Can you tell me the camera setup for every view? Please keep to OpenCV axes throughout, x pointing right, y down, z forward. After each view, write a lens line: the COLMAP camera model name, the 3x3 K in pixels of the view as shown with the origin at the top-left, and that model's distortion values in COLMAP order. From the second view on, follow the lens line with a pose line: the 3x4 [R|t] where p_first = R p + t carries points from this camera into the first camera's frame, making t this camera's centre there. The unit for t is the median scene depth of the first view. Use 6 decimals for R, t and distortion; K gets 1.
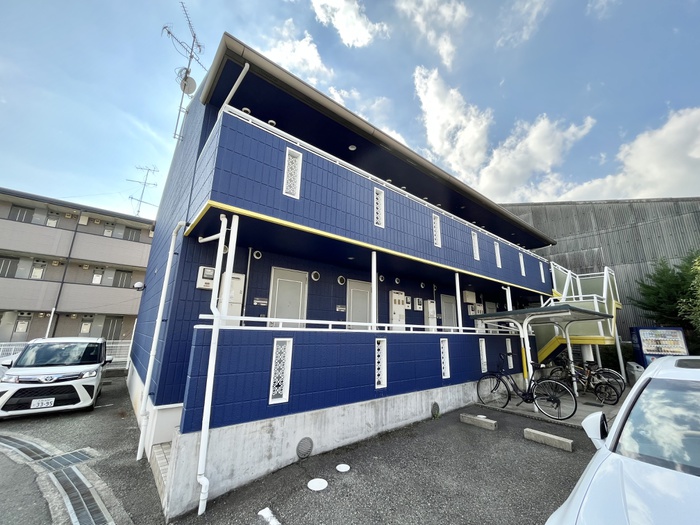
lens RADIAL K [[286.0, 0, 350.0], [0, 286.0, 262.5], [0, 0, 1]] dist [-0.002730, -0.000259]
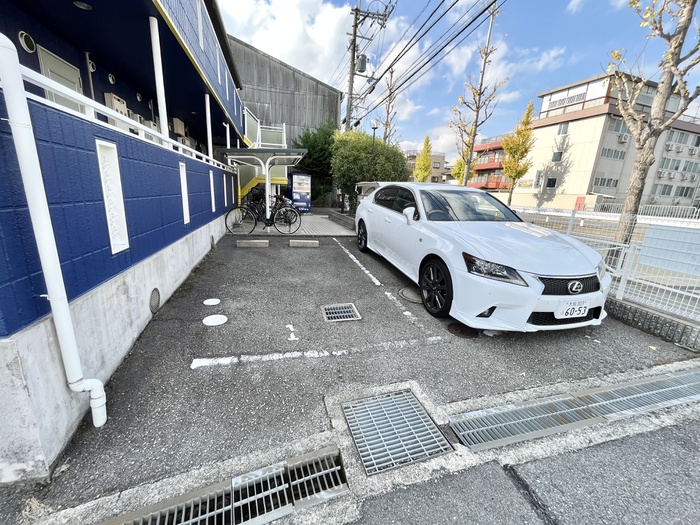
lens RADIAL K [[283.8, 0, 350.0], [0, 283.8, 262.5], [0, 0, 1]] dist [-0.000460, -0.000049]
pose [[0.406009, -0.223399, 0.886143, -0.542568], [-0.251959, 0.904715, 0.343523, 0.163703], [-0.878449, -0.362746, 0.311035, 0.334554]]
